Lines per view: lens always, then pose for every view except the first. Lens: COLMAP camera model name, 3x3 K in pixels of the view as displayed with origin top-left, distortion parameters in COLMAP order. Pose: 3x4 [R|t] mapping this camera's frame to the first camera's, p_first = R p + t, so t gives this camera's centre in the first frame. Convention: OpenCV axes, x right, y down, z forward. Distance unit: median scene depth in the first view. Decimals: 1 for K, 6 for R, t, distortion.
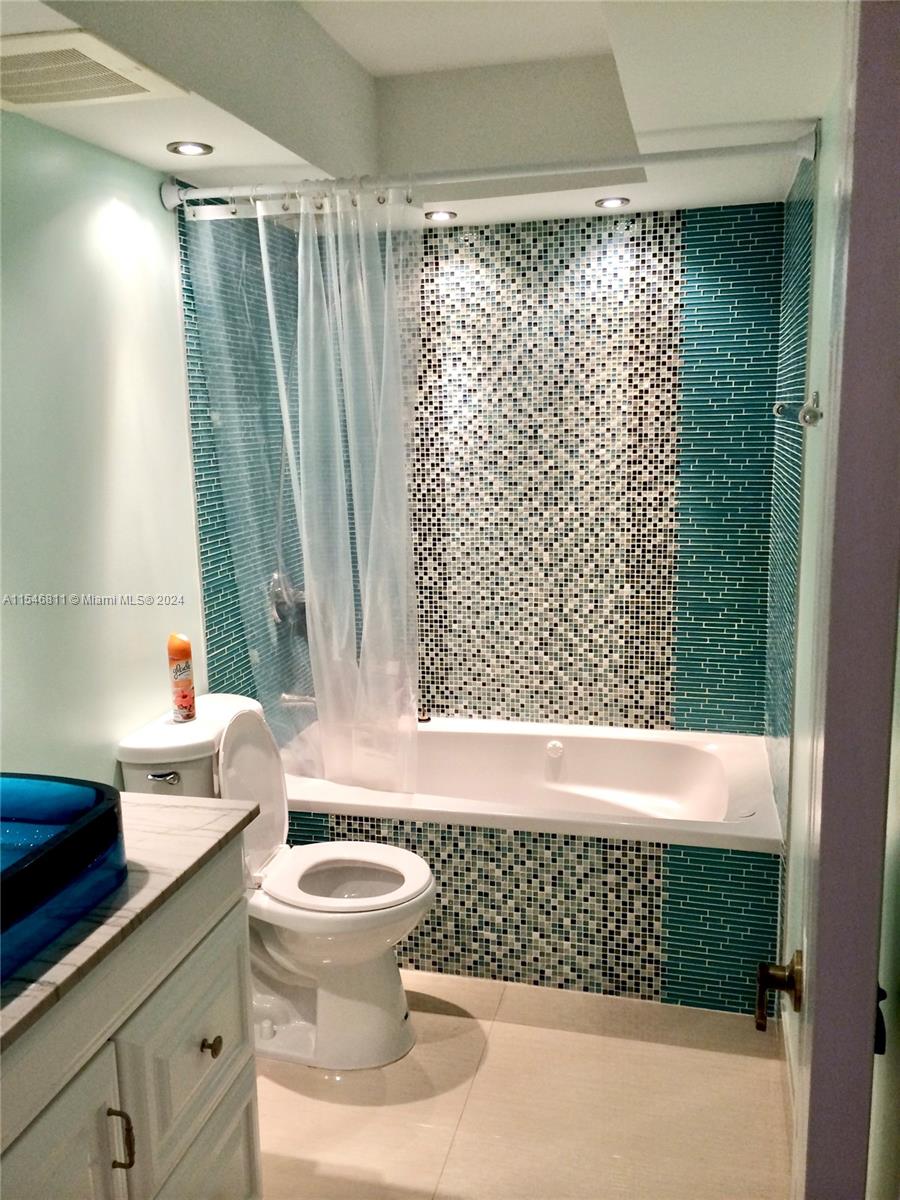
lens RADIAL K [[1025.9, 0, 446.8], [0, 1025.9, 600.1], [0, 0, 1]] dist [0.089286, -0.113162]
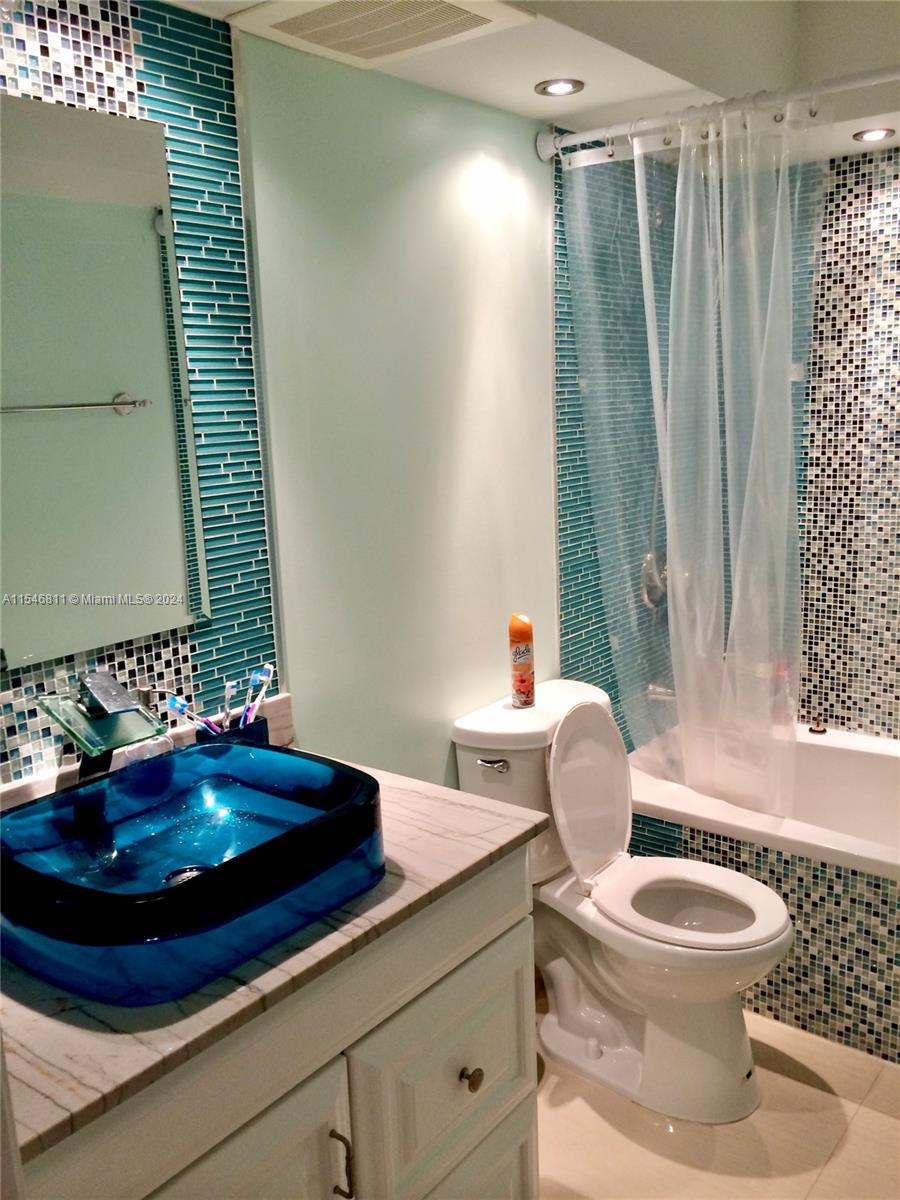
lens RADIAL K [[1025.9, 0, 446.8], [0, 1025.9, 600.1], [0, 0, 1]] dist [0.089286, -0.113162]
pose [[0.909022, 0.066916, -0.411341, 0.056955], [-0.056448, 0.997699, 0.037558, -0.010718], [0.412908, -0.010921, 0.910707, 0.098624]]
